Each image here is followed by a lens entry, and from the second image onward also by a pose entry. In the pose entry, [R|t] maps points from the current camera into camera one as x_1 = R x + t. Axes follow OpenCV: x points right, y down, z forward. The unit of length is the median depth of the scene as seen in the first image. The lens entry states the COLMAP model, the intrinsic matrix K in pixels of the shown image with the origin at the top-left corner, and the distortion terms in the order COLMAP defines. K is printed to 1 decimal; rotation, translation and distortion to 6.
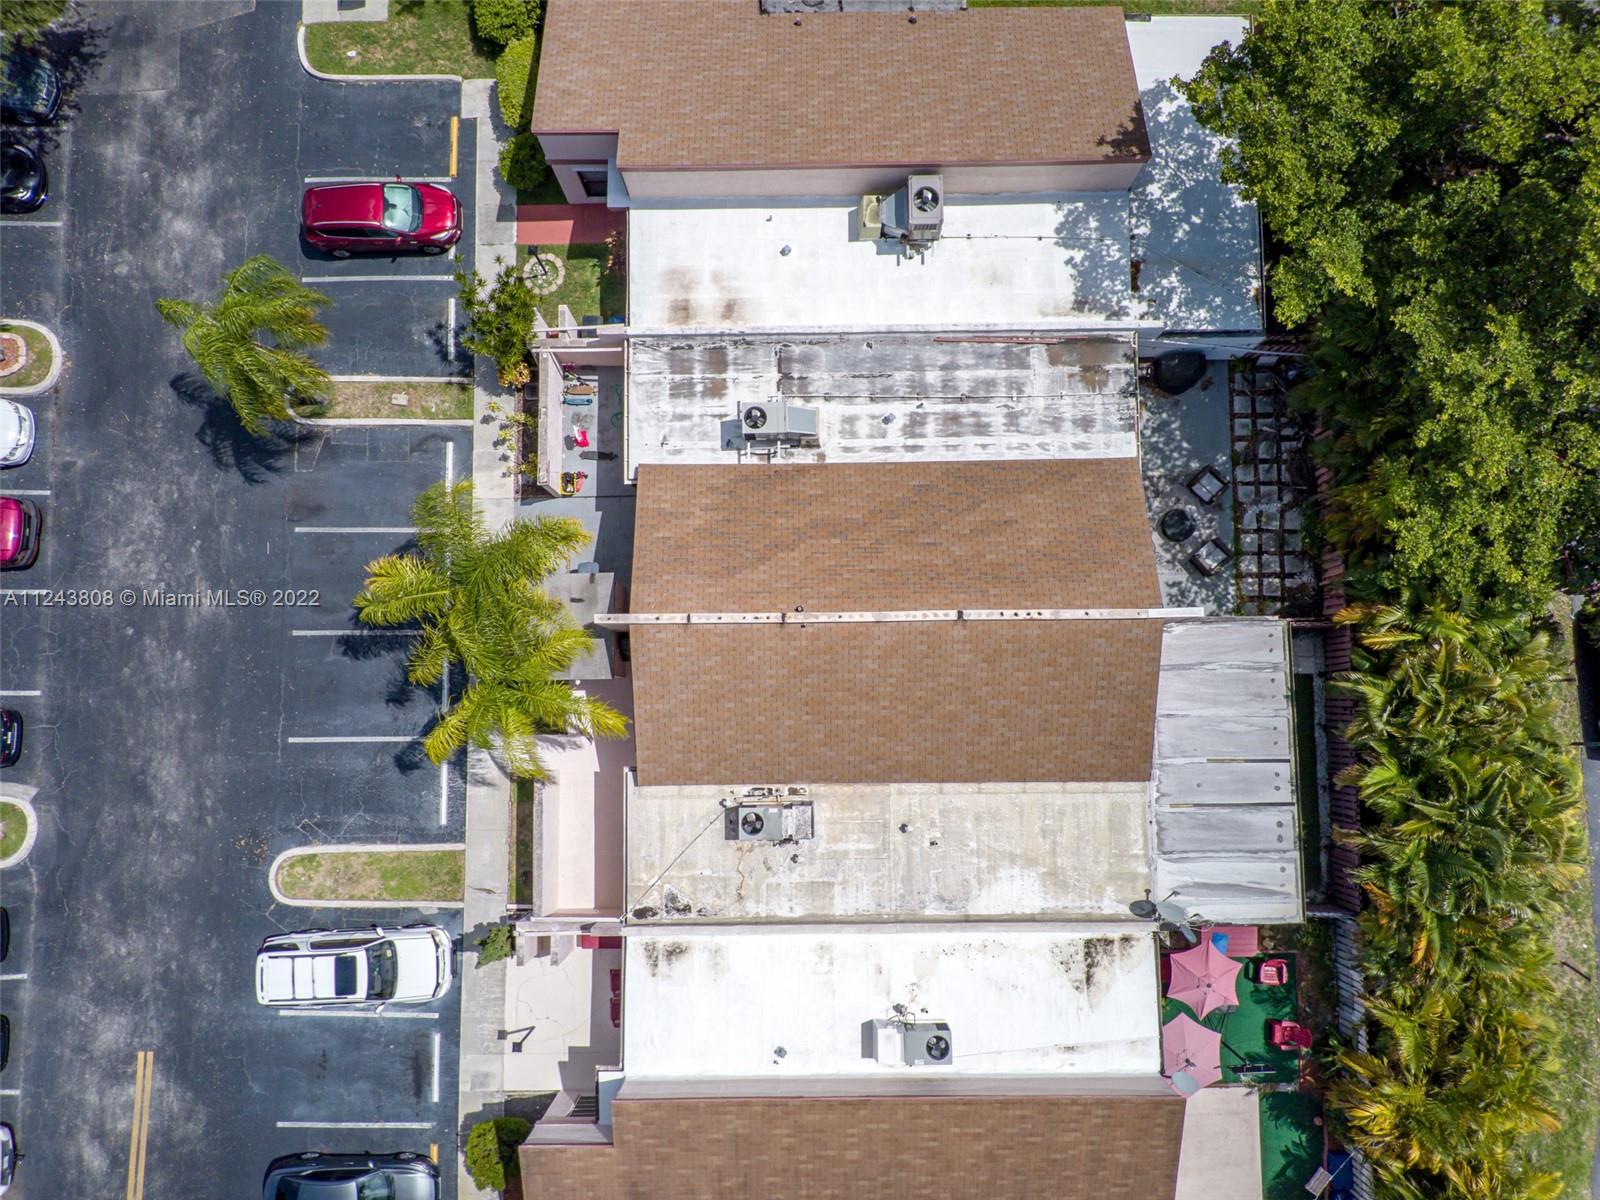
lens RADIAL K [[1212.4, 0, 795.2], [0, 1212.4, 593.5], [0, 0, 1]] dist [0.047300, -0.056077]
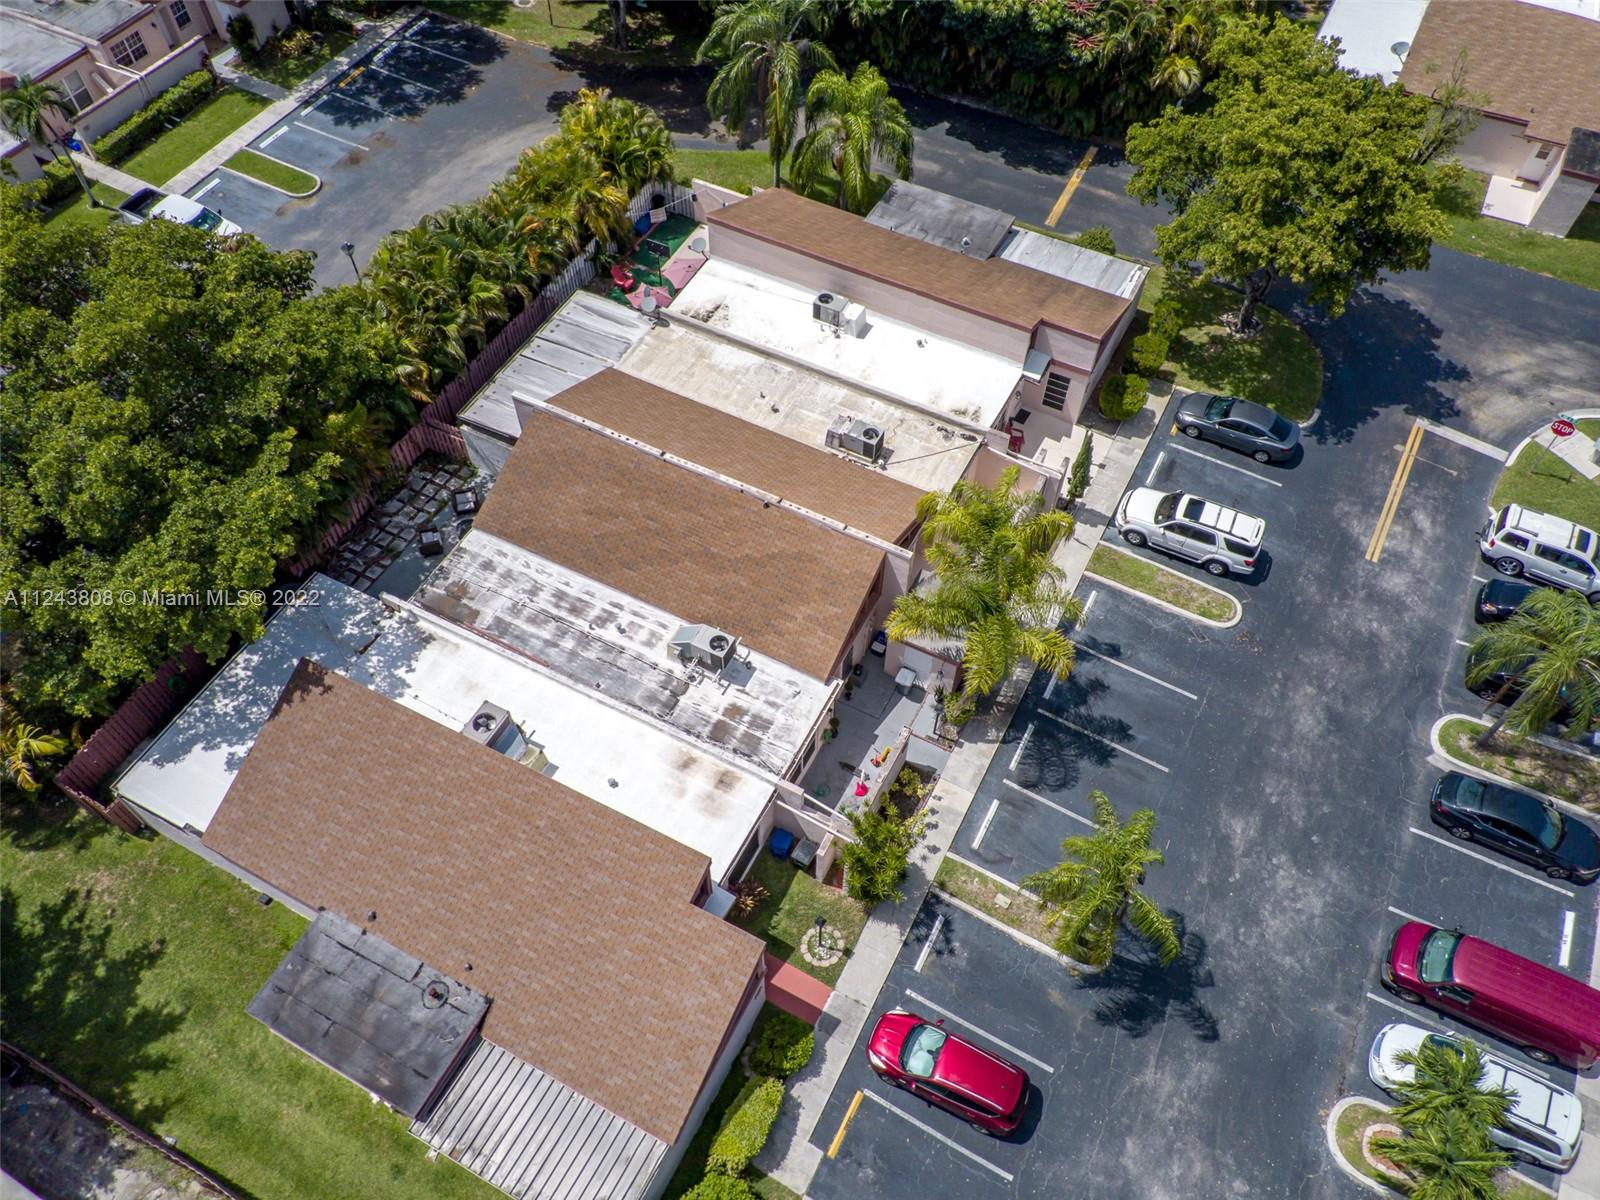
lens RADIAL K [[1212.4, 0, 795.0], [0, 1212.4, 606.5], [0, 0, 1]] dist [0.047300, -0.056077]
pose [[-0.880506, -0.386730, 0.274132, -0.385695], [0.471814, -0.659073, 0.585674, -0.735911], [-0.045825, 0.645029, 0.762782, 0.073665]]
